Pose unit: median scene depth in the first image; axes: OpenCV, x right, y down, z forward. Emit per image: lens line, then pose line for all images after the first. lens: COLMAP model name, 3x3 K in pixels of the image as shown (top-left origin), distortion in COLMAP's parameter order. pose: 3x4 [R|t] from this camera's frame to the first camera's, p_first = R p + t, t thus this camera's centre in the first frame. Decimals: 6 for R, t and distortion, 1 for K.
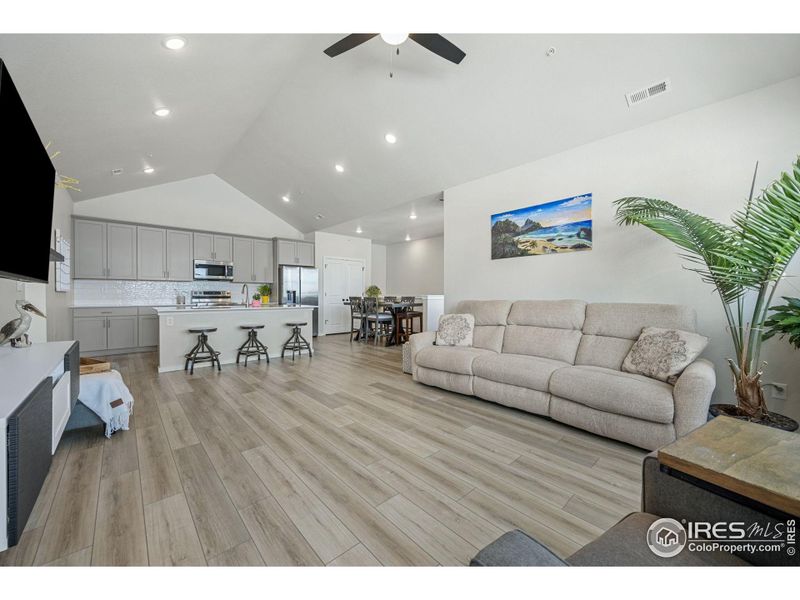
lens RADIAL K [[309.4, 0, 396.5], [0, 309.4, 295.4], [0, 0, 1]] dist [-0.006239, 0.000690]
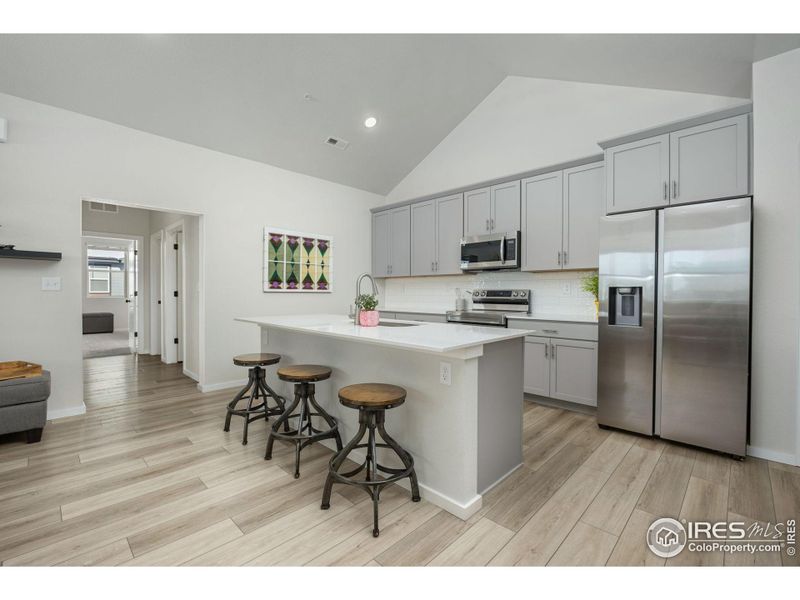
lens RADIAL K [[348.2, 0, 400.5], [0, 348.2, 295.9], [0, 0, 1]] dist [-0.005631, -0.000648]
pose [[0.100959, 0.003124, -0.994886, 0.048715], [-0.009168, 0.999956, 0.002209, -0.007615], [0.994848, 0.008898, 0.100983, 1.588151]]
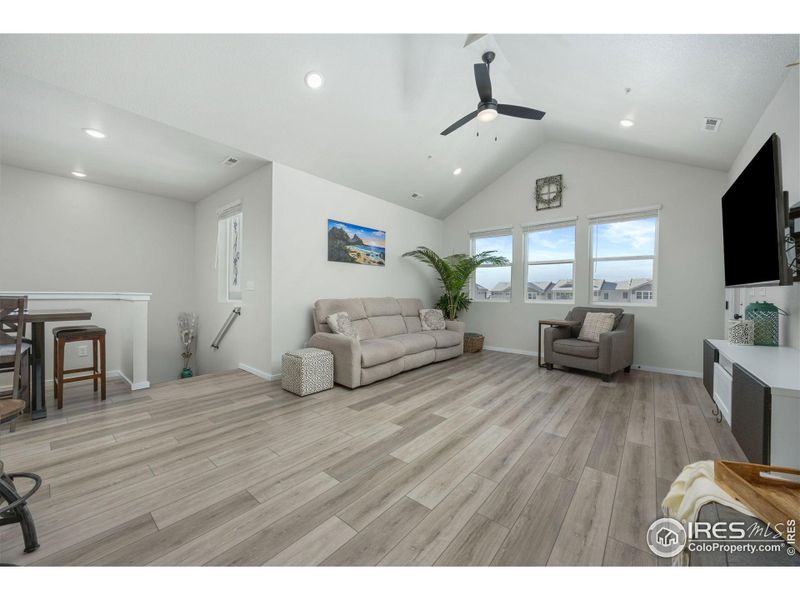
lens RADIAL K [[309.4, 0, 398.4], [0, 309.4, 296.6], [0, 0, 1]] dist [-0.006239, 0.000690]
pose [[-0.157125, -0.013924, 0.987481, -0.962324], [-0.006701, 0.999893, 0.013033, -0.008598], [-0.987556, -0.004569, -0.157201, 1.134887]]
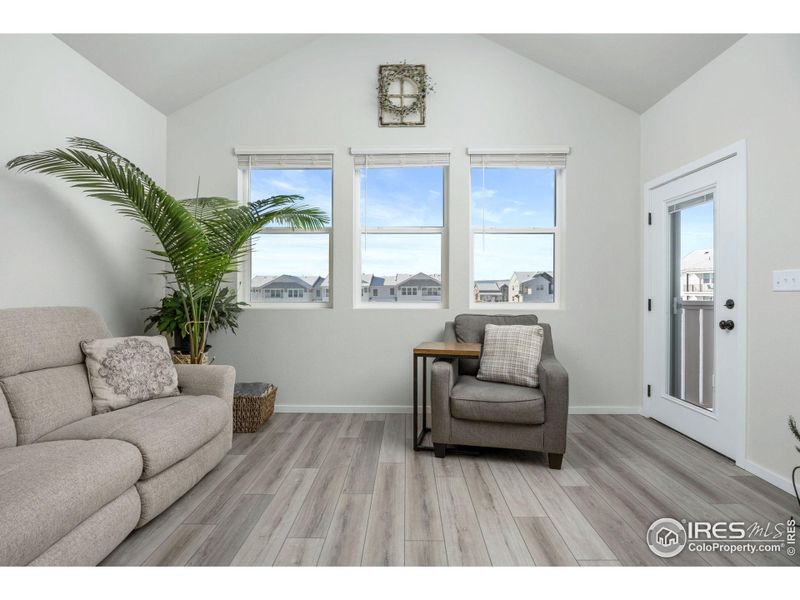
lens RADIAL K [[388.1, 0, 400.1], [0, 388.1, 292.8], [0, 0, 1]] dist [-0.008829, 0.000251]
pose [[-0.740901, -0.004930, 0.671596, -0.202346], [-0.000372, 0.999976, 0.006929, -0.006909], [-0.671614, 0.004884, -0.740885, 0.894633]]
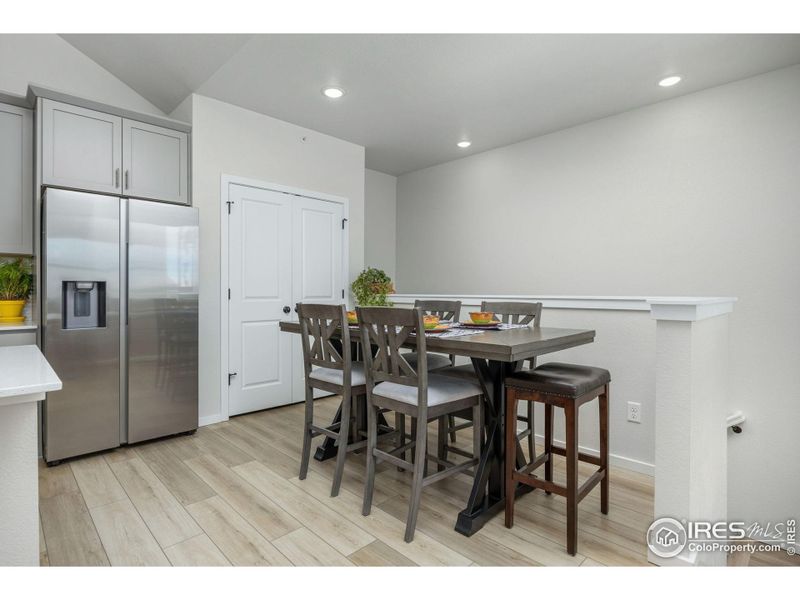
lens RADIAL K [[388.1, 0, 401.1], [0, 388.1, 301.0], [0, 0, 1]] dist [-0.008829, 0.000251]
pose [[0.997912, -0.002143, 0.064548, -0.177922], [0.001402, 0.999933, 0.011527, -0.001018], [-0.064569, -0.011412, 0.997848, 1.378267]]
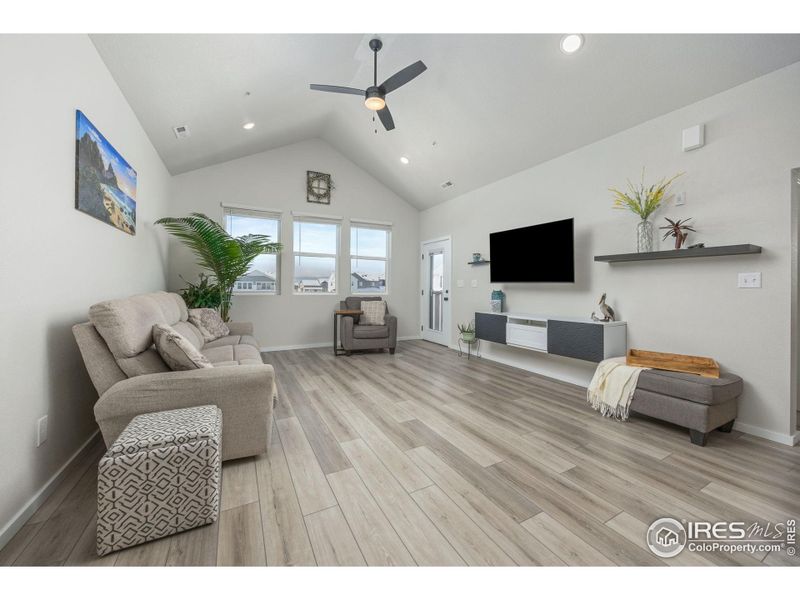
lens RADIAL K [[309.4, 0, 406.9], [0, 309.4, 287.4], [0, 0, 1]] dist [-0.006239, 0.000690]
pose [[-0.978083, -0.009725, 0.207988, -0.314827], [-0.009010, 0.999950, 0.004381, -0.008176], [-0.208020, 0.002411, -0.978122, 1.634894]]
